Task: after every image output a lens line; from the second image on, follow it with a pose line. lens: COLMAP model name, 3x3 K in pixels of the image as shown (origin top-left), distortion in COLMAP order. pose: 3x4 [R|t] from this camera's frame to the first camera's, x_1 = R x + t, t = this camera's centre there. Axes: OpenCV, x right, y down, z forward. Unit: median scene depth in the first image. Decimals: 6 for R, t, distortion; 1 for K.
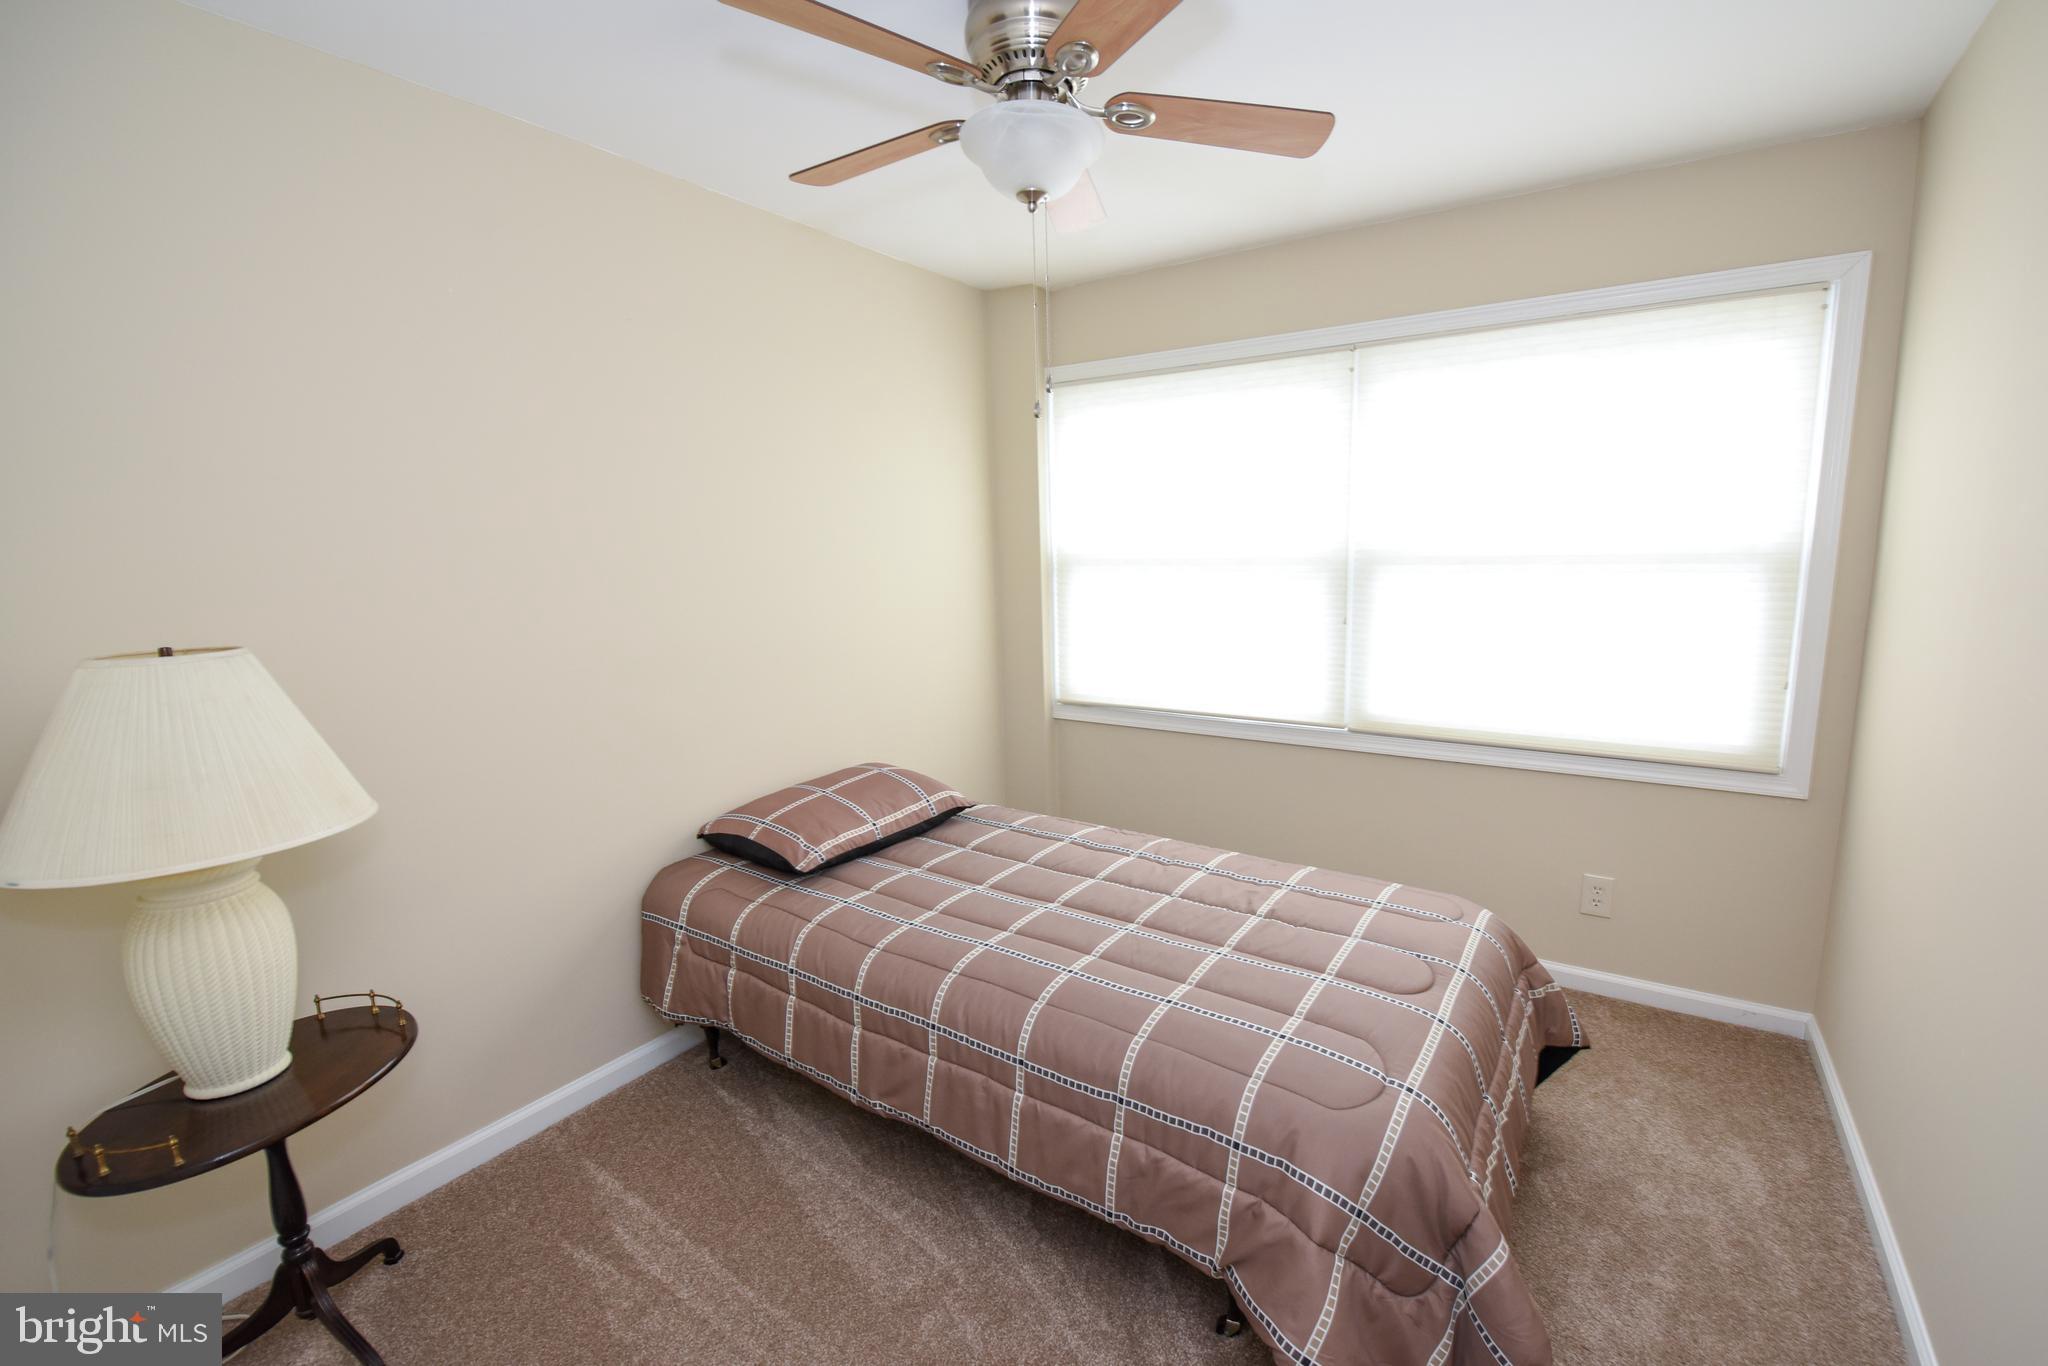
lens RADIAL K [[882.8, 0, 1032.2], [0, 882.8, 689.7], [0, 0, 1]] dist [-0.018274, -0.000212]
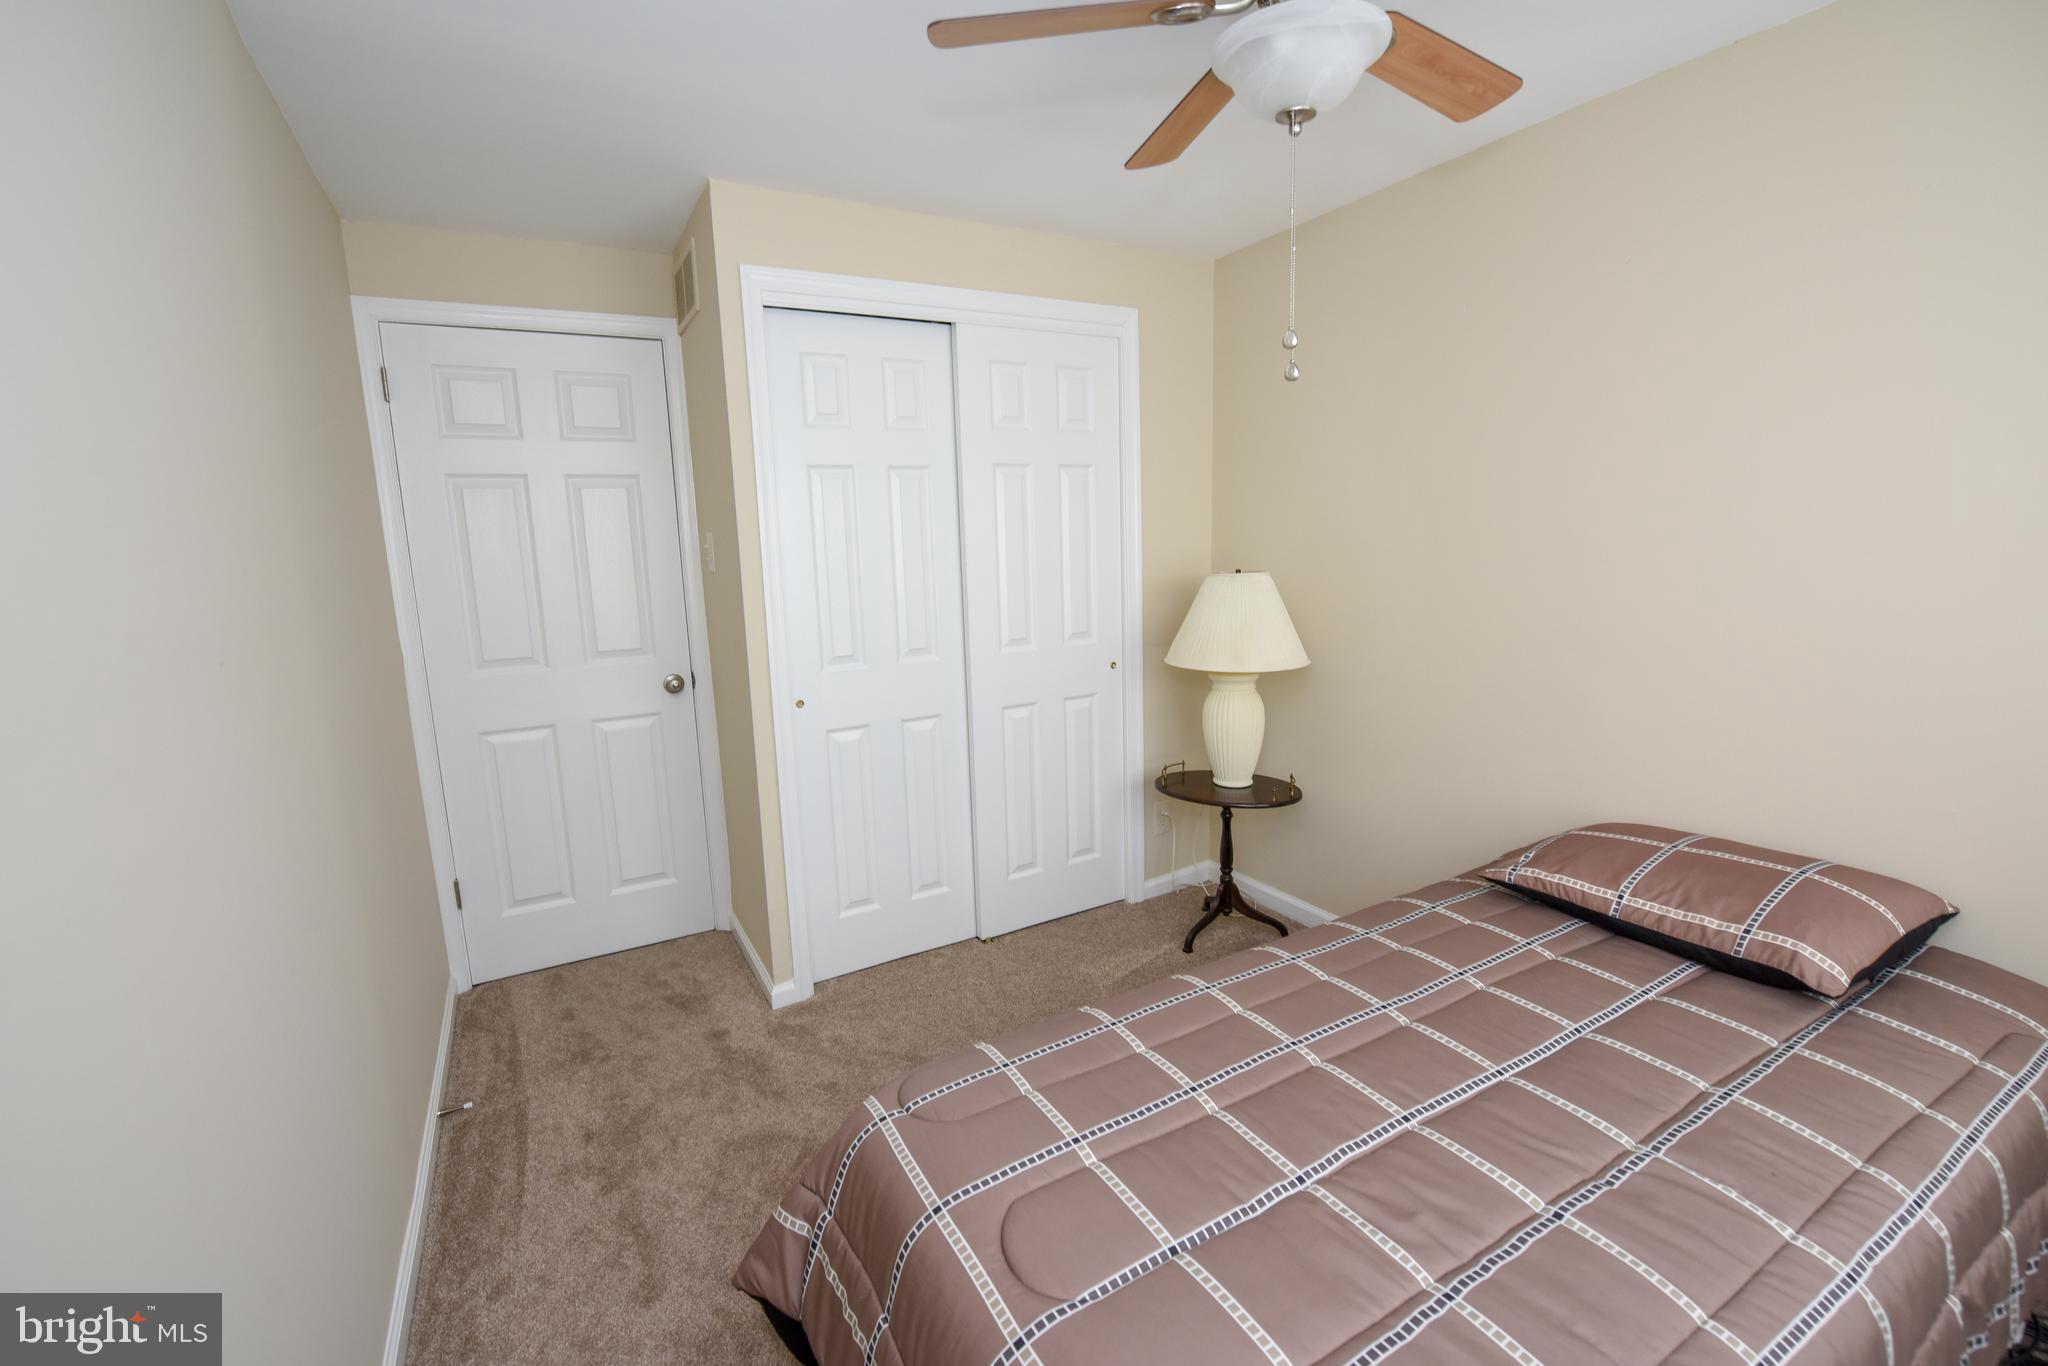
lens RADIAL K [[882.8, 0, 1027.5], [0, 882.8, 680.5], [0, 0, 1]] dist [-0.018274, -0.000212]
pose [[-0.446606, 0.175801, -0.877290, 0.627647], [-0.103872, 0.963690, 0.245994, -0.142354], [0.888681, 0.200988, -0.412128, 0.811240]]
